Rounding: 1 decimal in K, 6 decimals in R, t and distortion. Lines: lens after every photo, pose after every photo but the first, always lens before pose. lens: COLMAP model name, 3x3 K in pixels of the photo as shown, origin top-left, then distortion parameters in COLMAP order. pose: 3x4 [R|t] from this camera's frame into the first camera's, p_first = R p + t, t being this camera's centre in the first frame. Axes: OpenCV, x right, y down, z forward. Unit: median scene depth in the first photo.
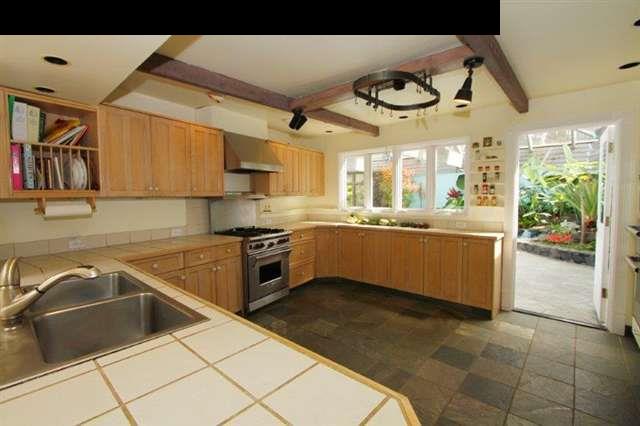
lens RADIAL K [[294.2, 0, 320.0], [0, 294.2, 213.0], [0, 0, 1]] dist [0.000638, 0.000180]
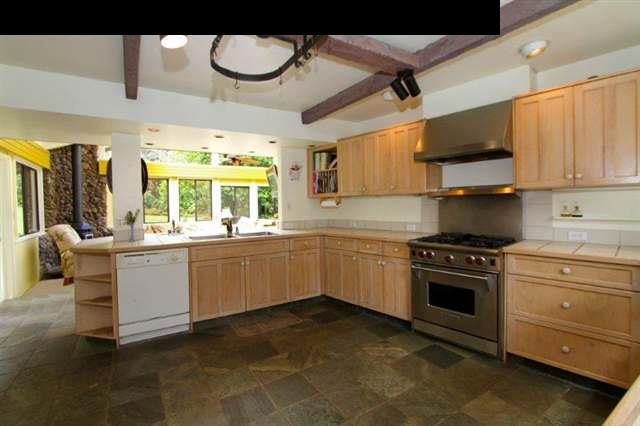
lens RADIAL K [[310.7, 0, 313.3], [0, 310.7, 209.2], [0, 0, 1]] dist [-0.001125, -0.000208]
pose [[-0.297685, 0.023392, -0.954377, 0.711518], [-0.040982, 0.998465, 0.037255, -0.029199], [0.953784, 0.050203, -0.296270, 1.002891]]
